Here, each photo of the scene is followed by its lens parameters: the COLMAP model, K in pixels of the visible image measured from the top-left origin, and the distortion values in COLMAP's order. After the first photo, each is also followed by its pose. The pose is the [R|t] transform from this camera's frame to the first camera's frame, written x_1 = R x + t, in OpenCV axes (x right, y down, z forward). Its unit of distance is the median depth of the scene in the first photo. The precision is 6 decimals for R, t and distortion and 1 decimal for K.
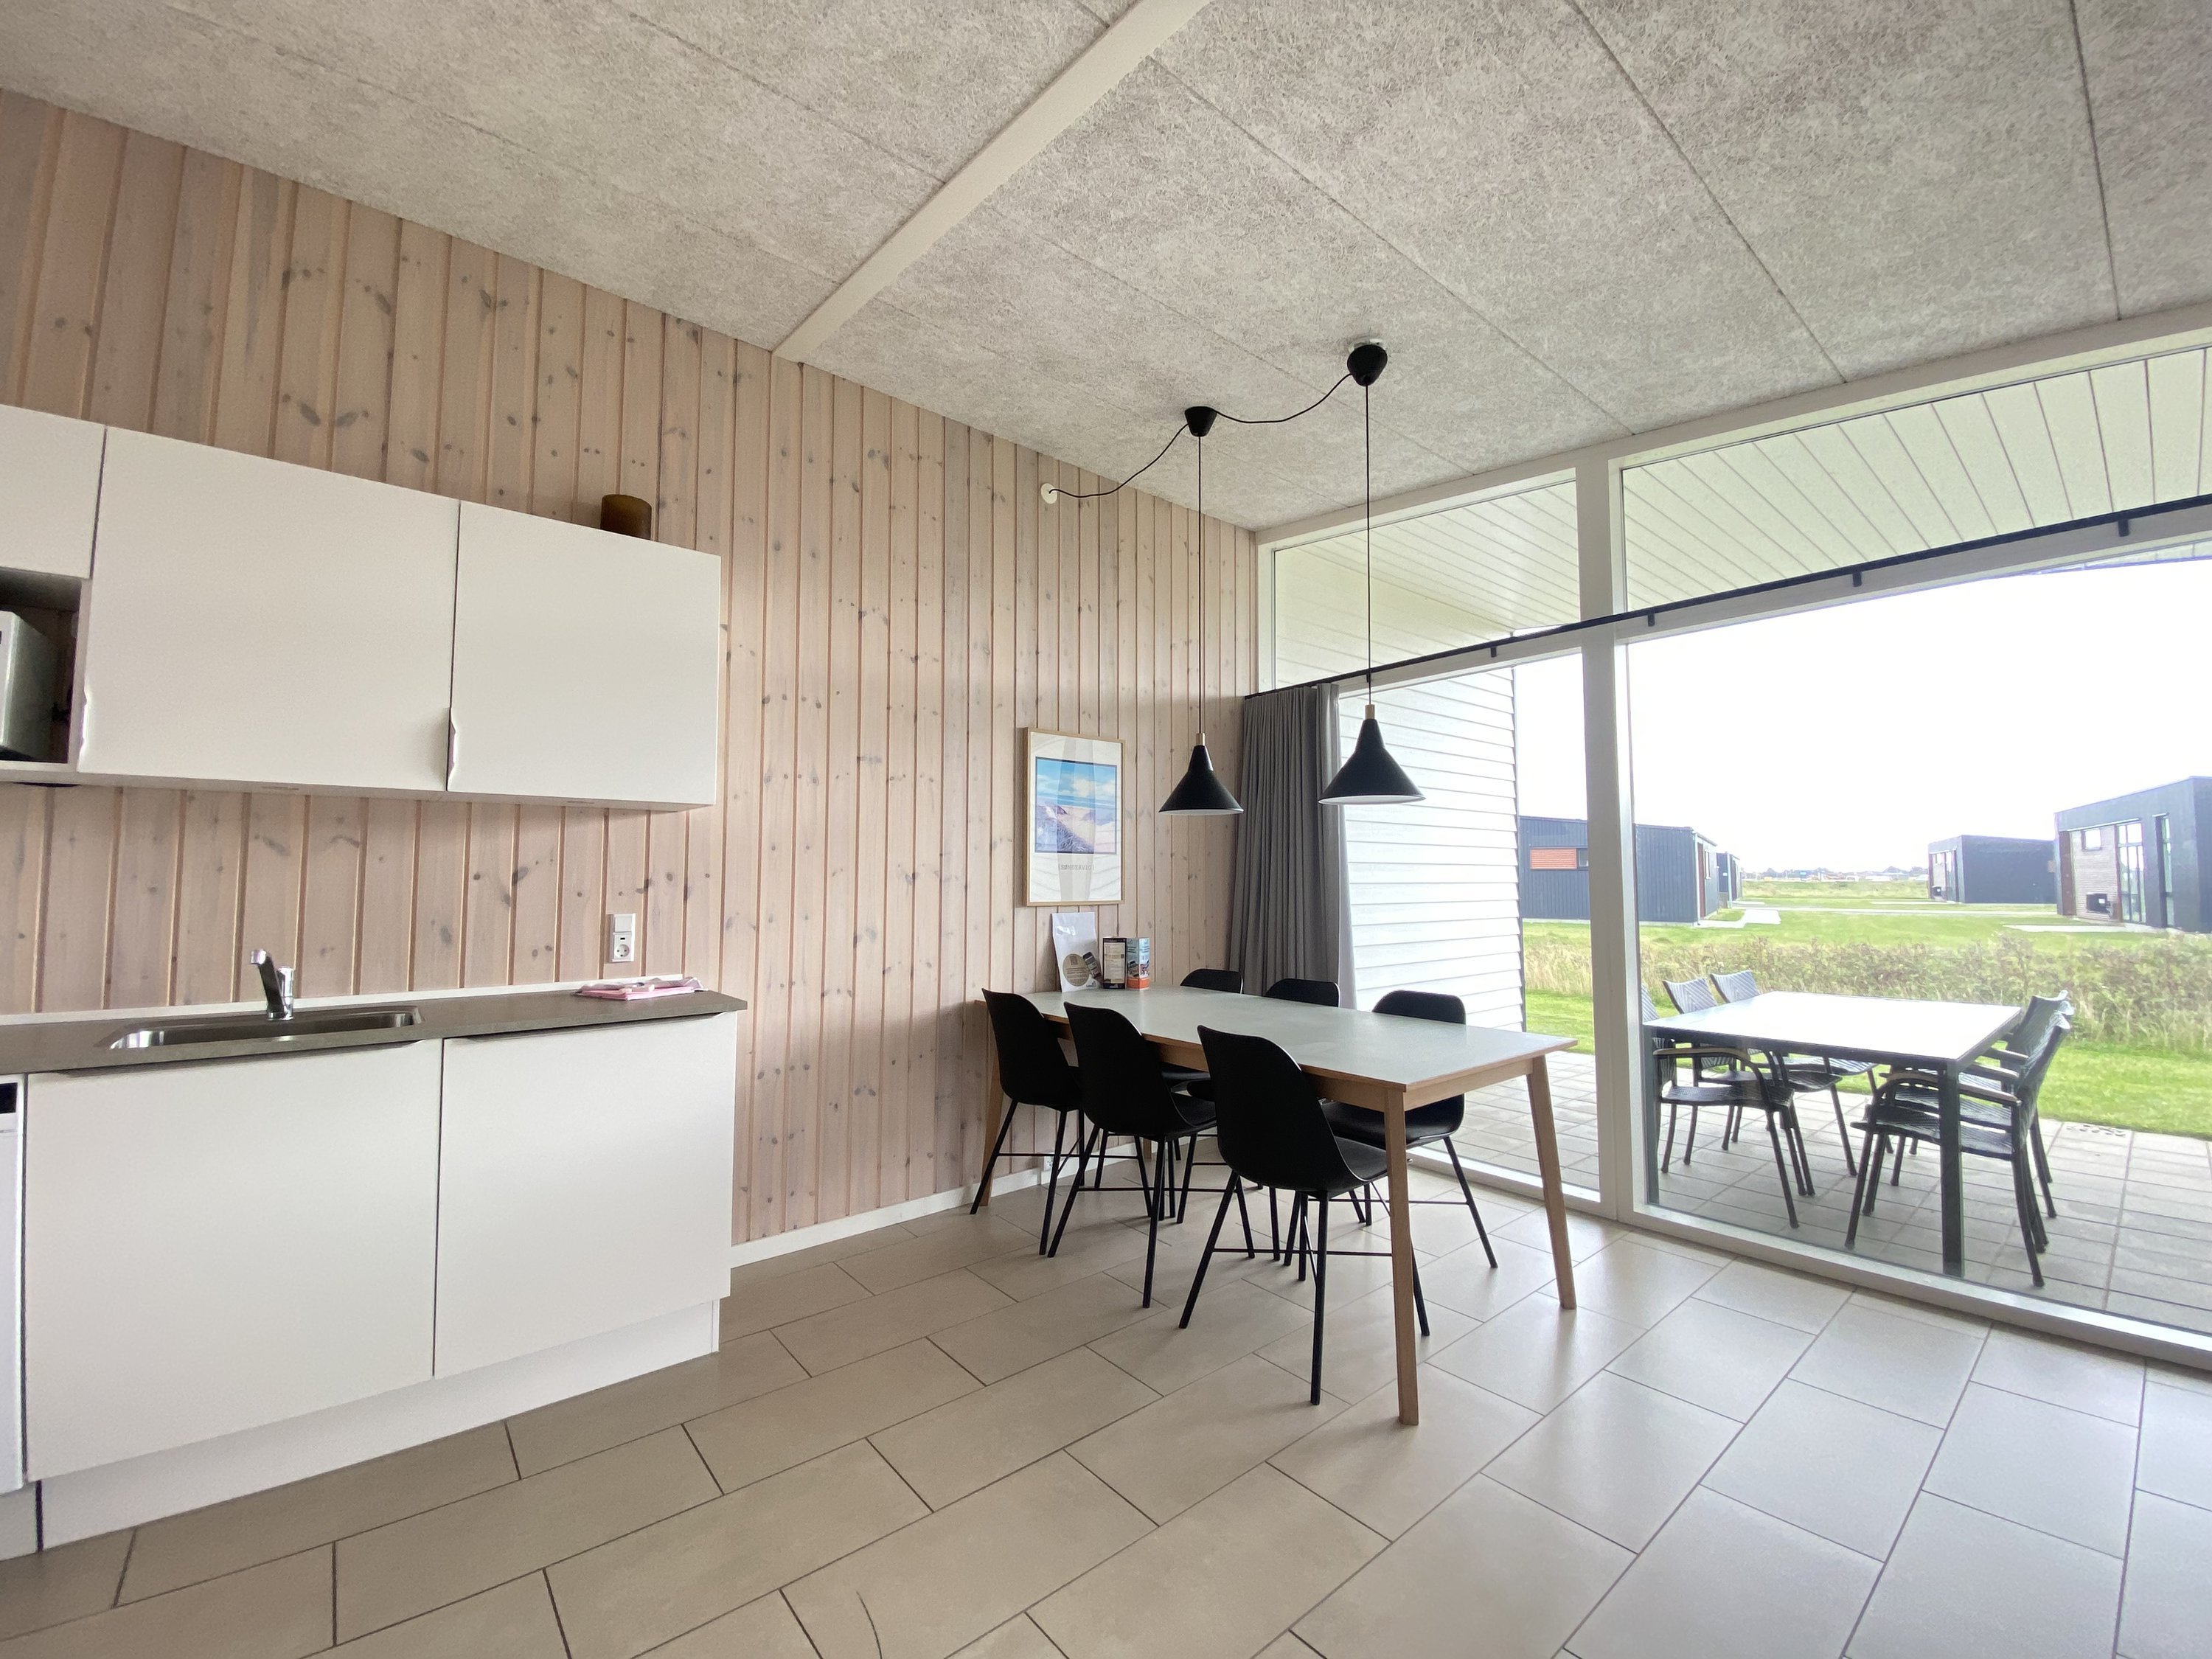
lens RADIAL K [[900.4, 0, 1101.1], [0, 900.4, 826.8], [0, 0, 1]] dist [0.045819, -0.028879]
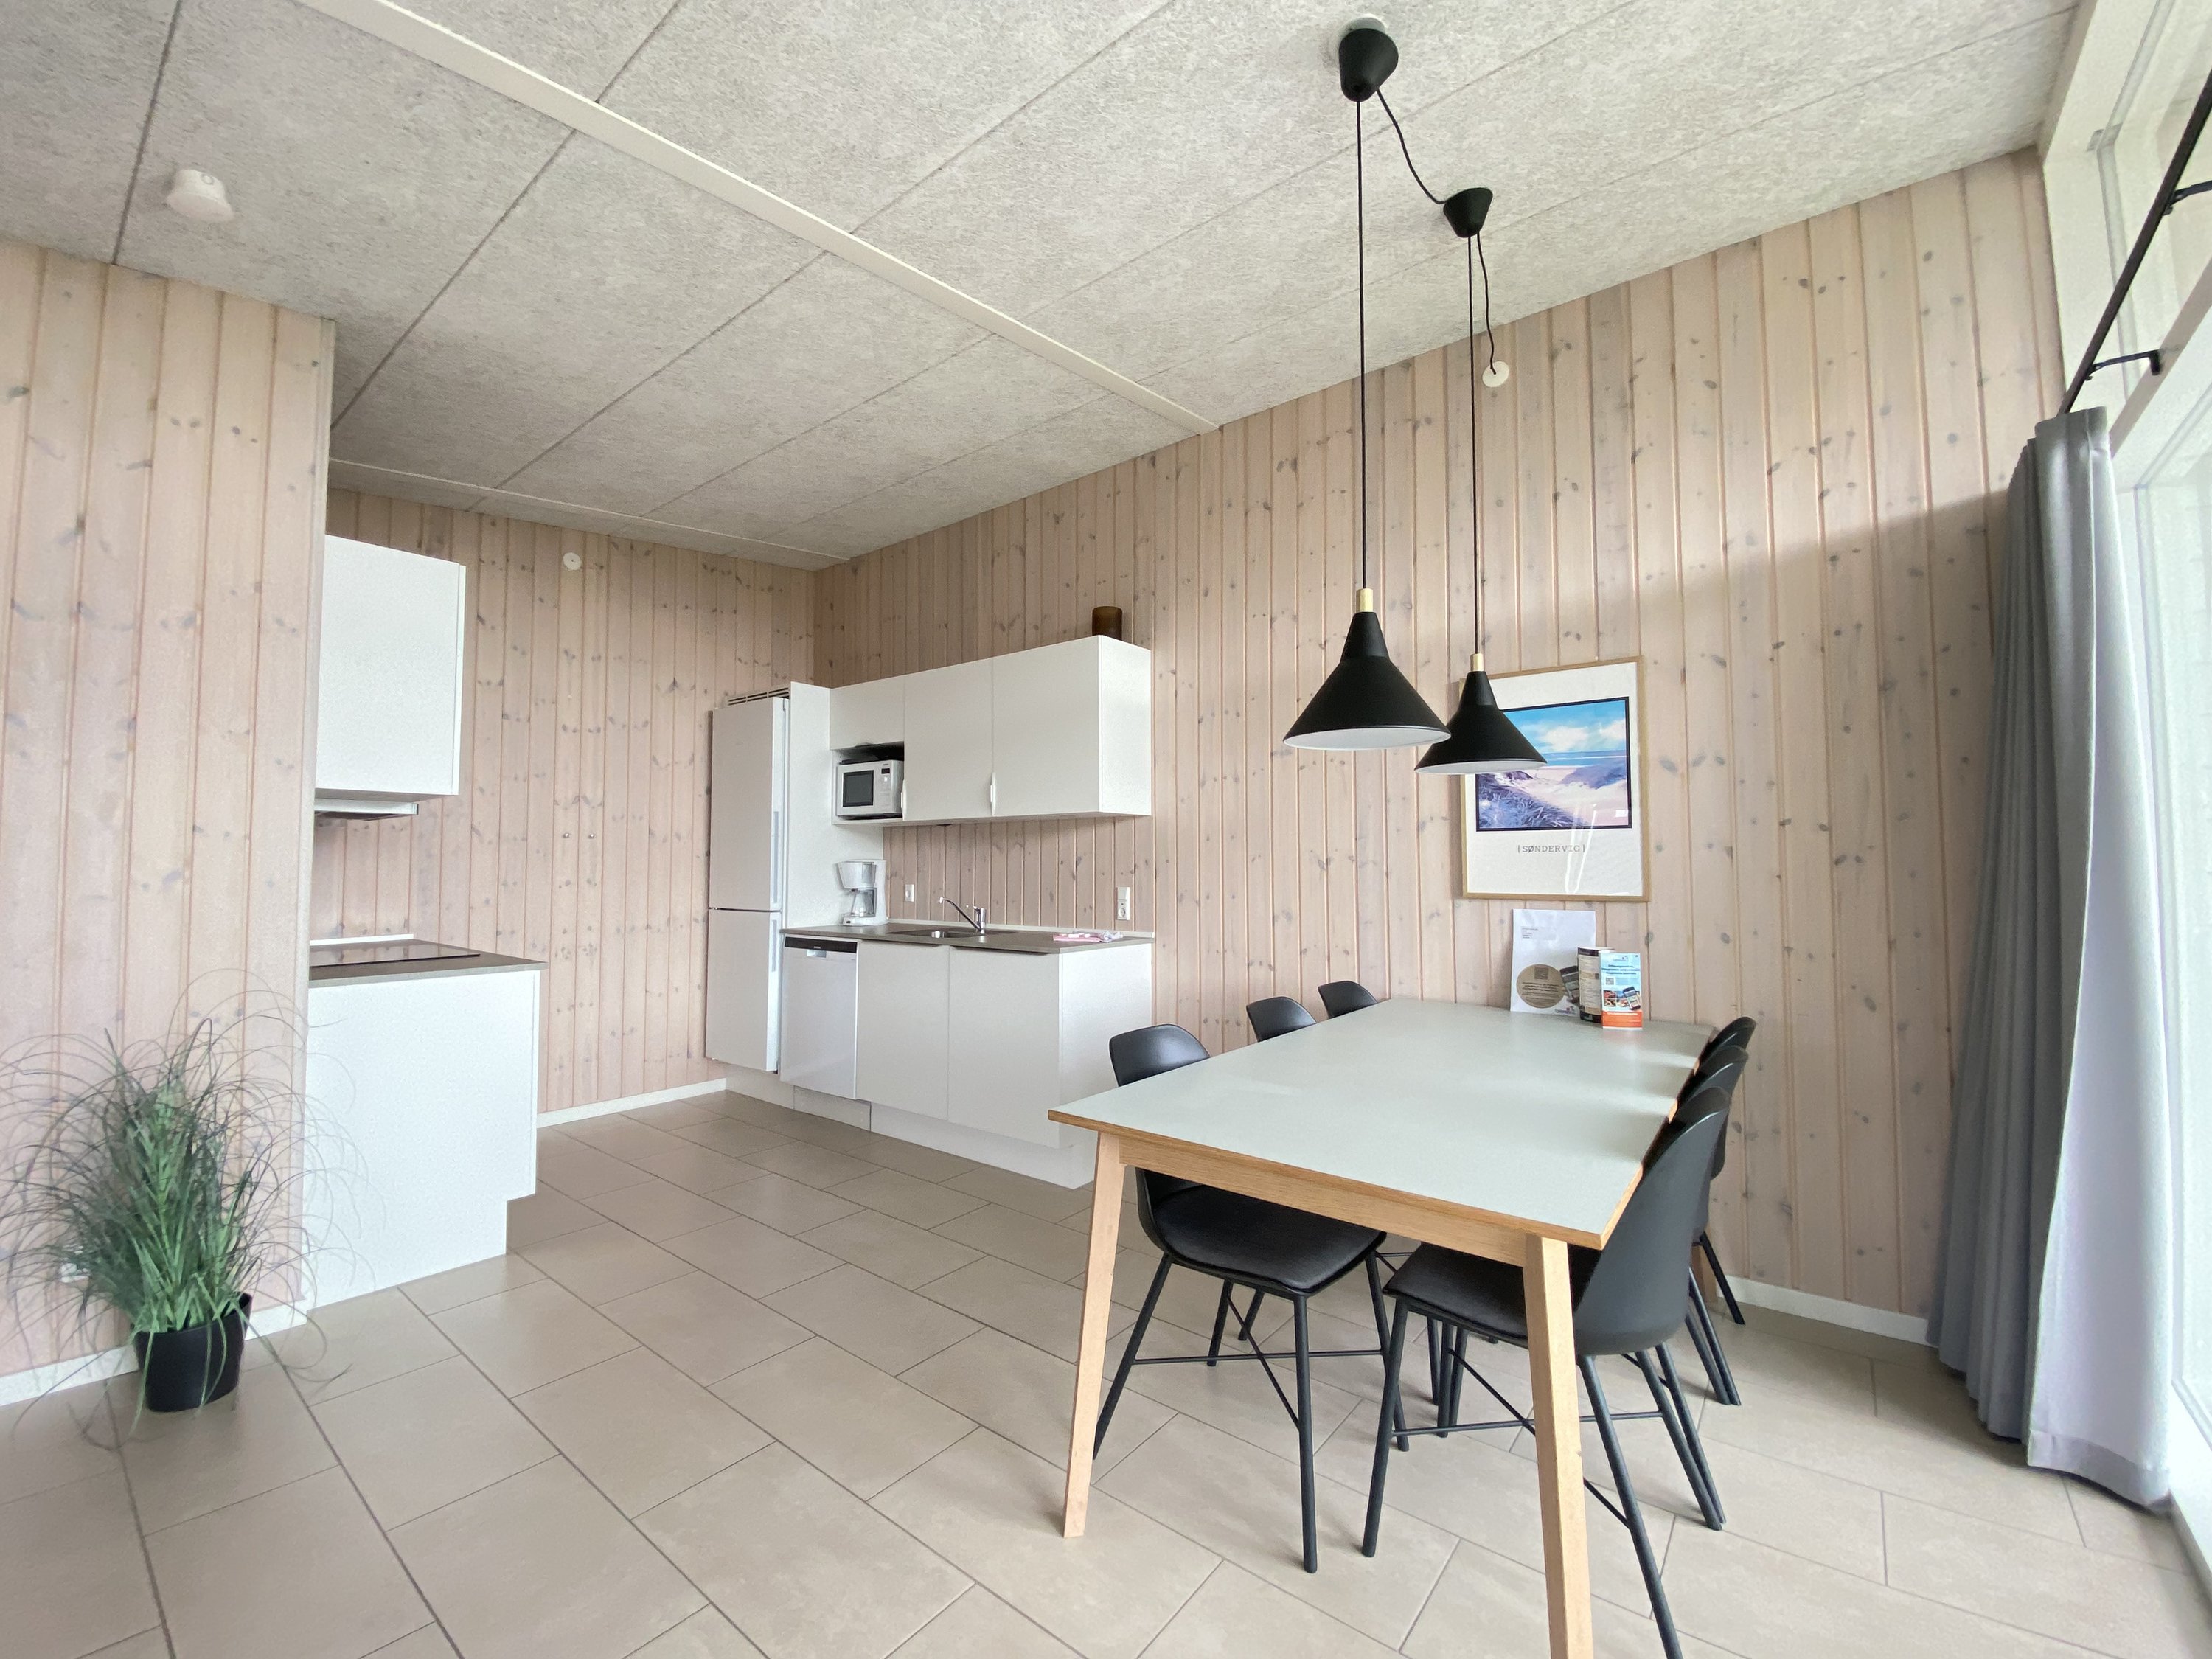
lens RADIAL K [[900.4, 0, 1101.1], [0, 900.4, 826.8], [0, 0, 1]] dist [0.045819, -0.028879]
pose [[0.195256, -0.044504, -0.979742, 0.788843], [0.055587, 0.997866, -0.034249, 0.039958], [0.979176, -0.047773, 0.197313, 0.607107]]
